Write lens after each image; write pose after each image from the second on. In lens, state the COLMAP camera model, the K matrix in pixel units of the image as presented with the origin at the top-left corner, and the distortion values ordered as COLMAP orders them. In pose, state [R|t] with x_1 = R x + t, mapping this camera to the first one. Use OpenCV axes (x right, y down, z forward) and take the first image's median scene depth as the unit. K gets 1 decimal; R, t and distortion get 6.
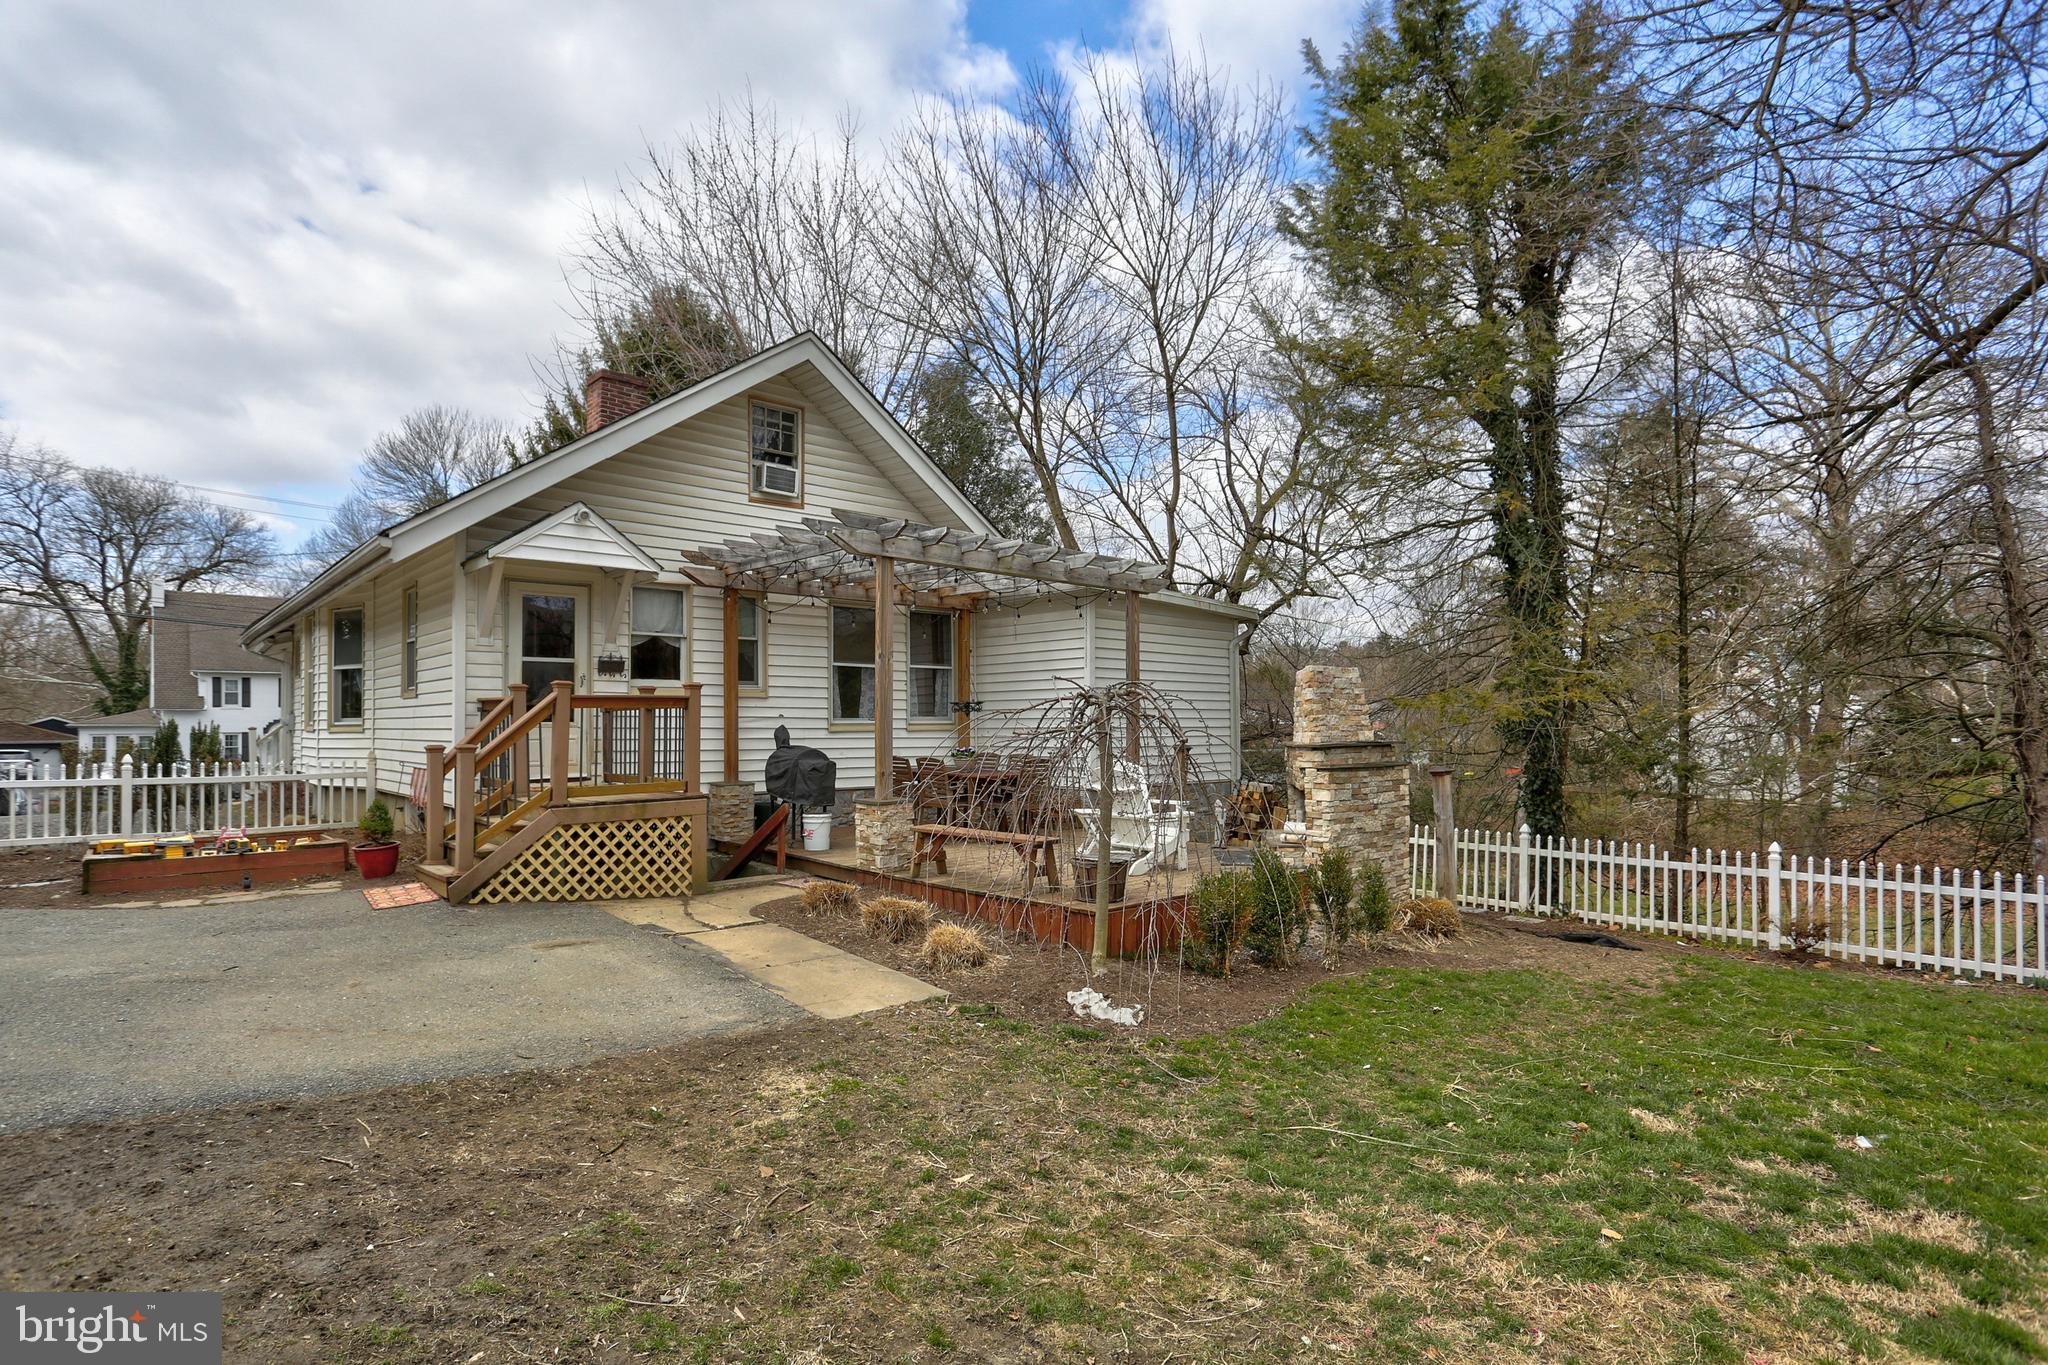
lens RADIAL K [[1008.9, 0, 1027.9], [0, 1008.9, 693.4], [0, 0, 1]] dist [-0.082898, 0.039895]
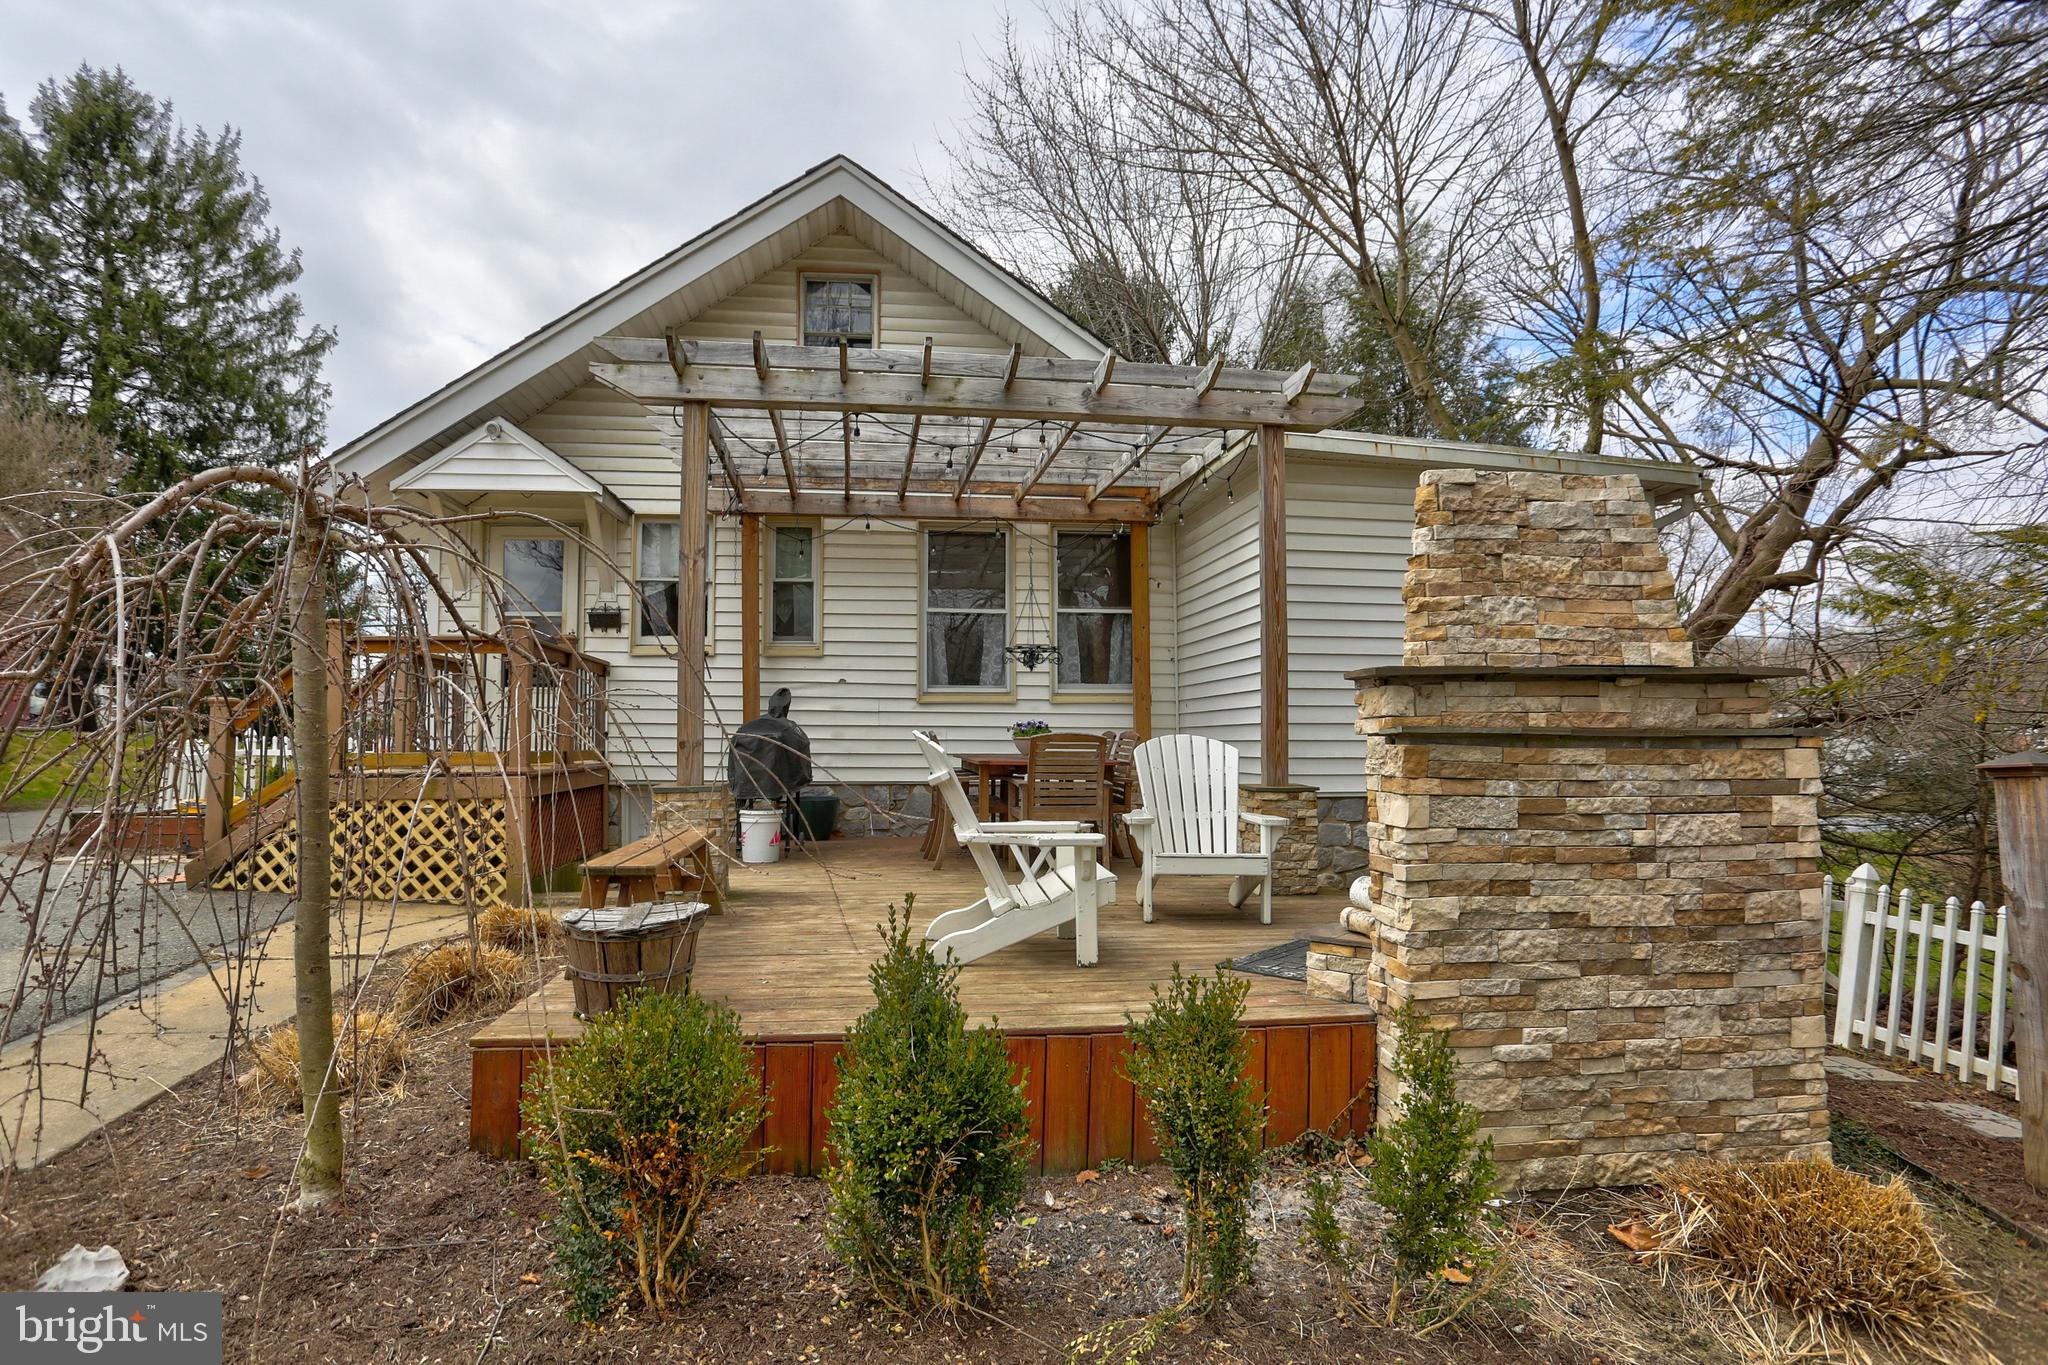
lens RADIAL K [[1005.2, 0, 1016.7], [0, 1005.2, 691.1], [0, 0, 1]] dist [-0.069384, 0.022619]
pose [[0.803472, -0.026629, -0.594746, 0.377816], [0.015316, 0.999593, -0.024065, 0.062653], [0.595145, 0.010227, 0.803553, 0.604505]]
